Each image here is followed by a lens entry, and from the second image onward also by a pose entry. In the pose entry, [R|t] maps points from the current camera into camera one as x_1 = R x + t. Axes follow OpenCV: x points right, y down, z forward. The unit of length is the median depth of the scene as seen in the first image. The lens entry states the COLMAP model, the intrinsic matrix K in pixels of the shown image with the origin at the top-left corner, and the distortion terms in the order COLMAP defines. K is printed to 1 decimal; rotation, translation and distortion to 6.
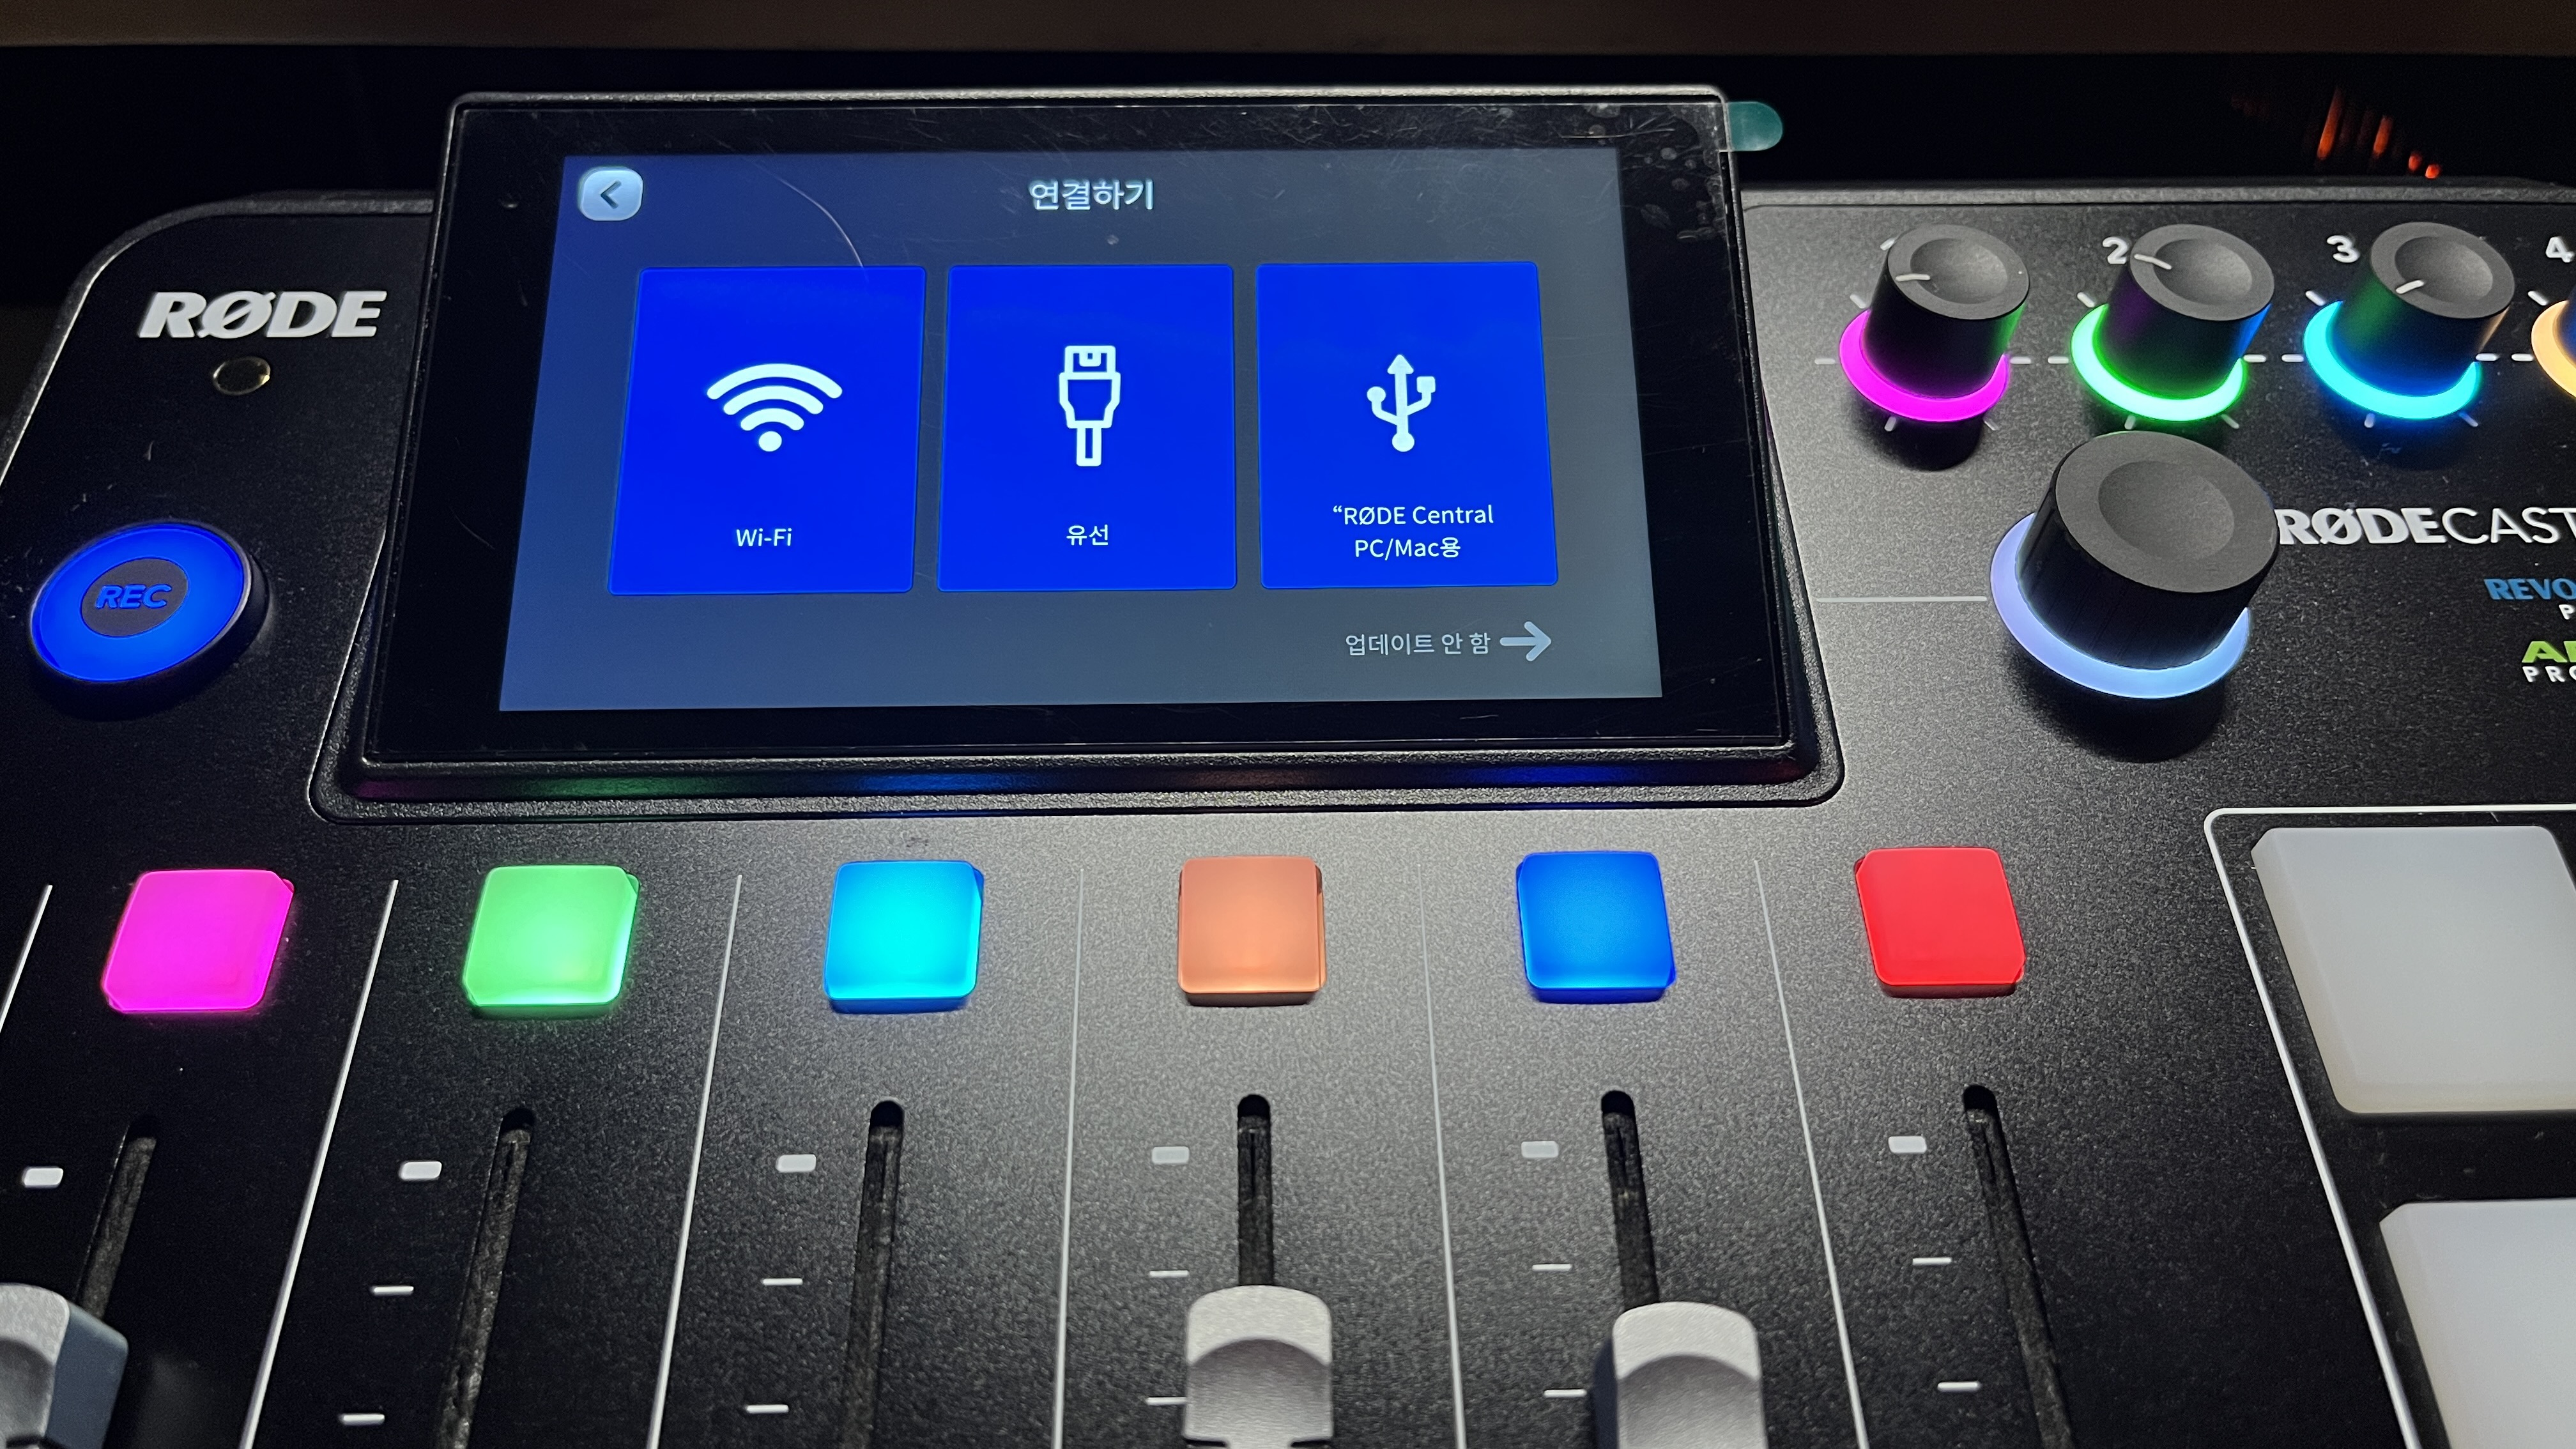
lens RADIAL K [[2040.5, 0, 1288.0], [0, 2040.5, 724.5], [0, 0, 1]] dist [0.014701, -0.007942]
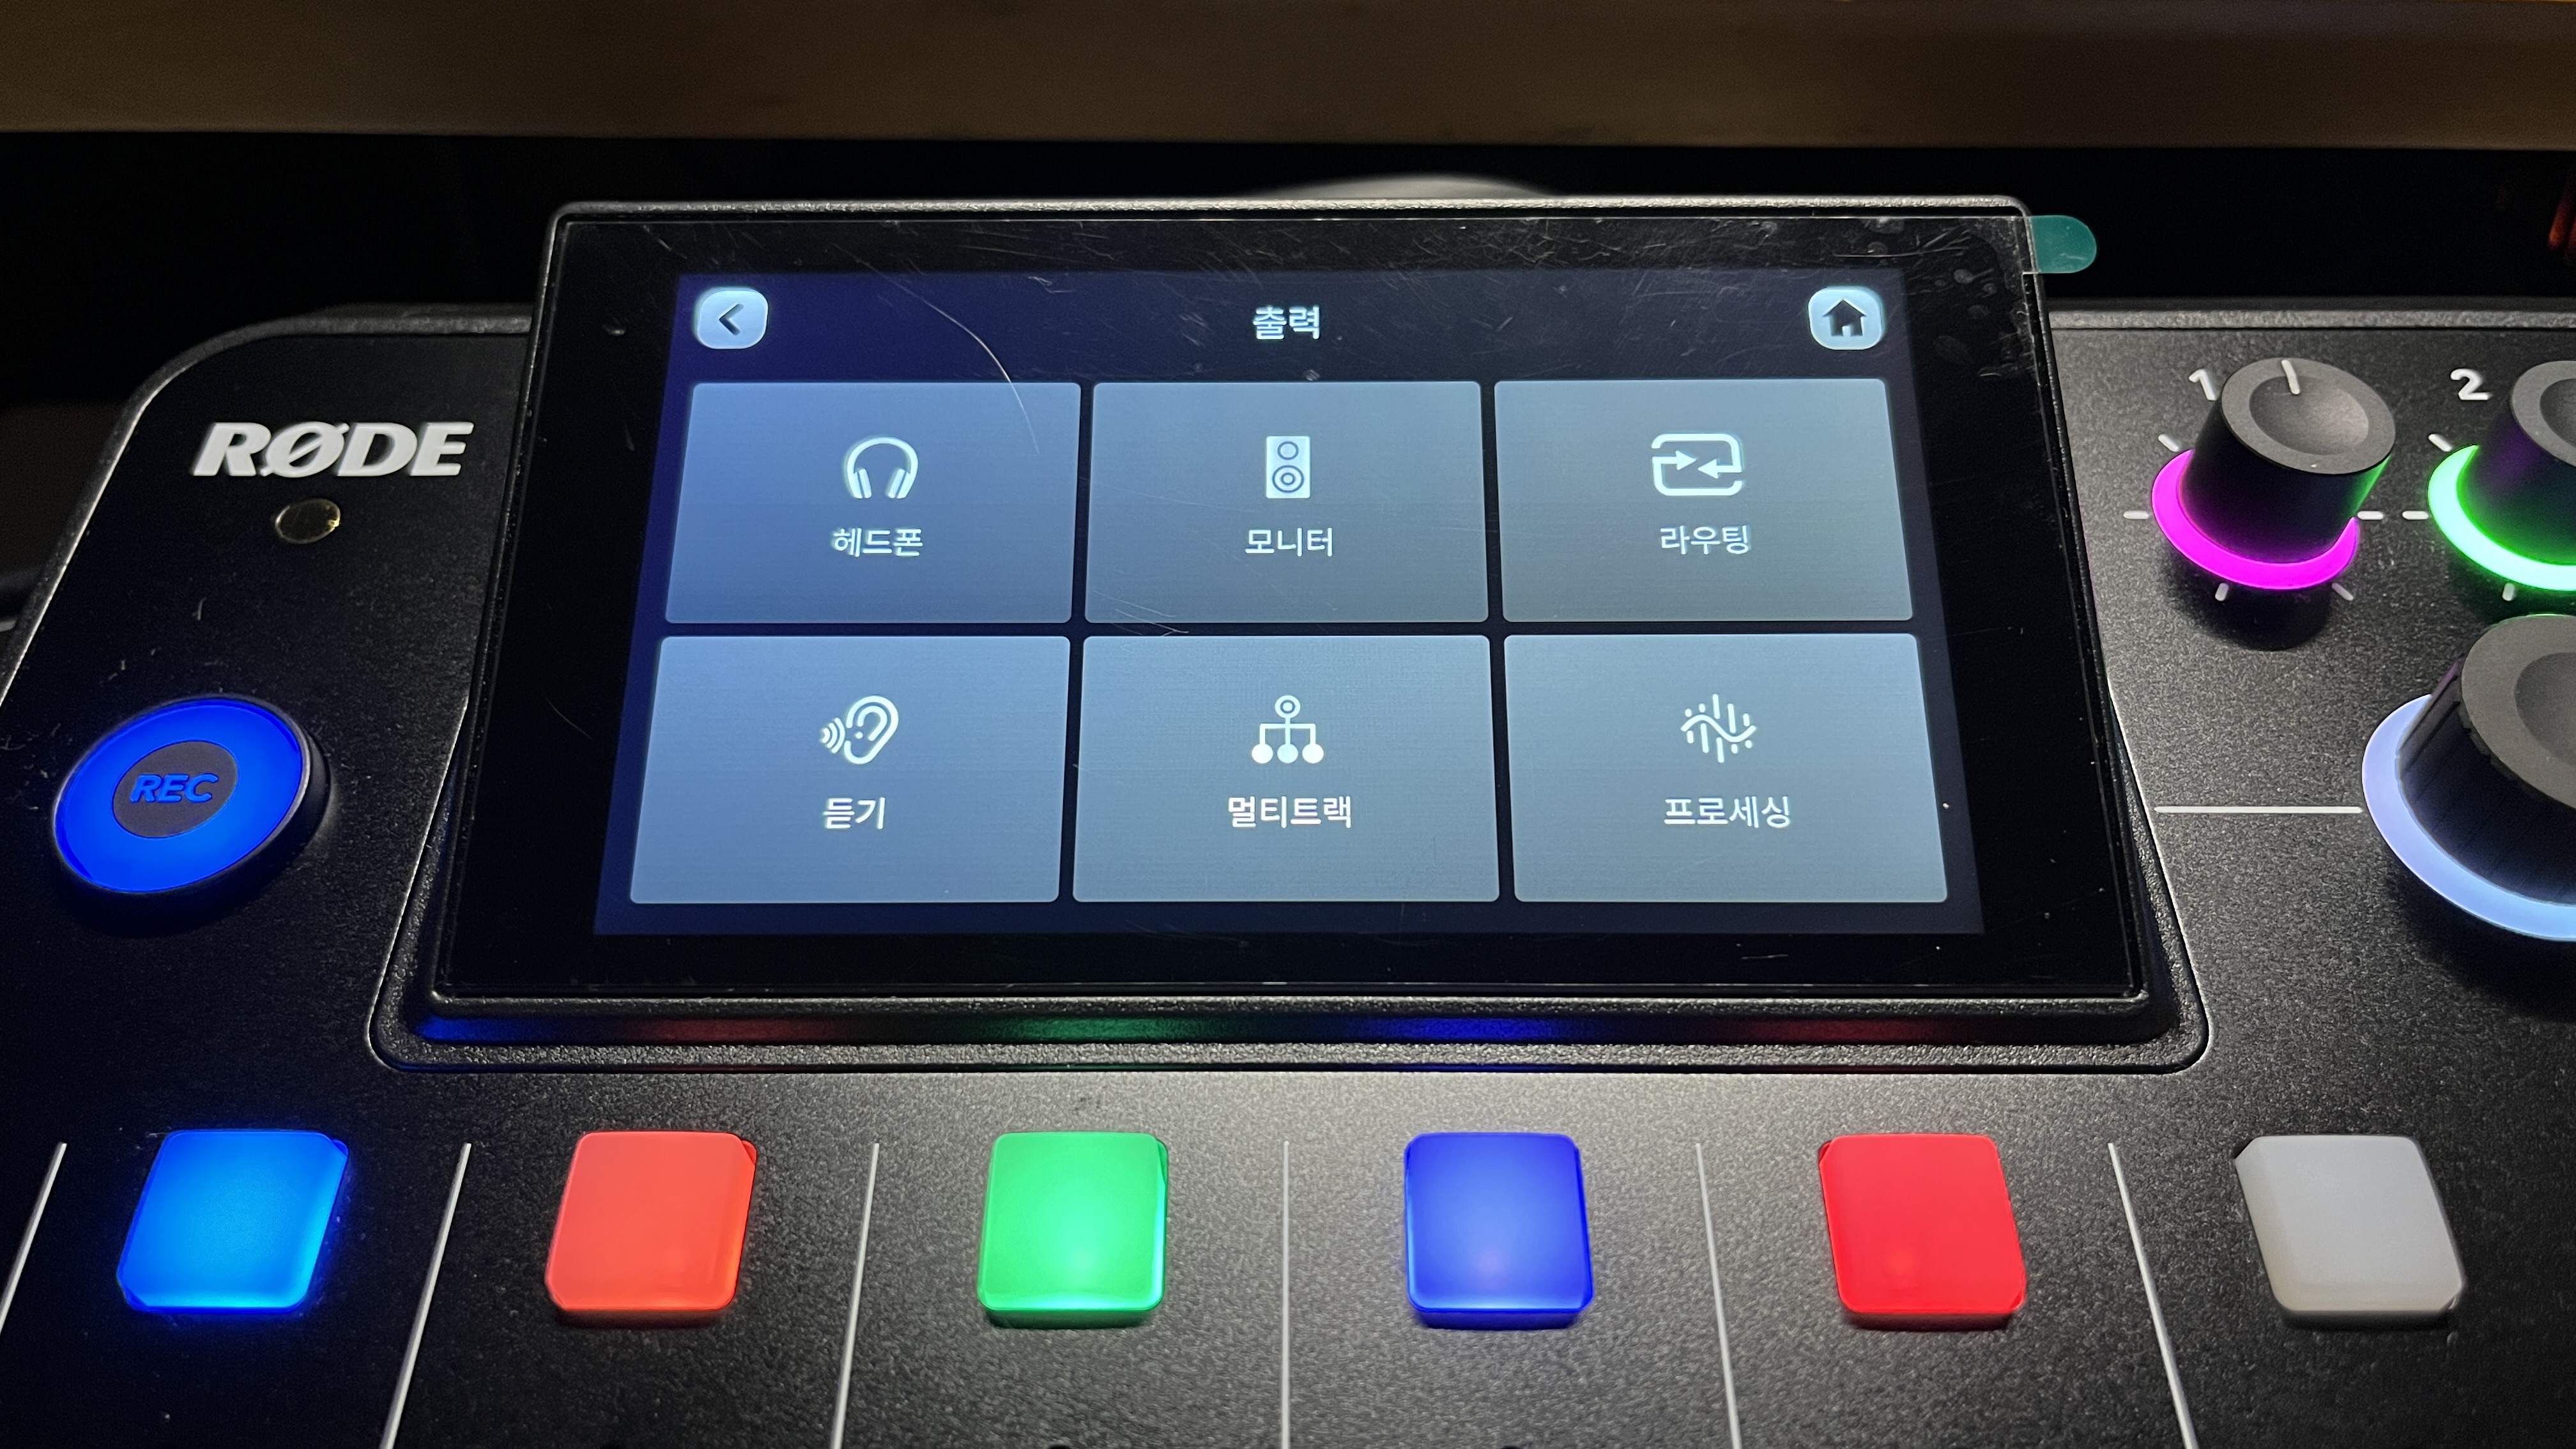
lens RADIAL K [[2040.5, 0, 1288.0], [0, 2040.5, 724.5], [0, 0, 1]] dist [0.014701, -0.007942]
pose [[0.999481, 0.010525, -0.030457, -0.066791], [-0.011445, 0.999479, -0.030189, -0.063432], [0.030124, 0.030522, 0.999080, 0.146028]]
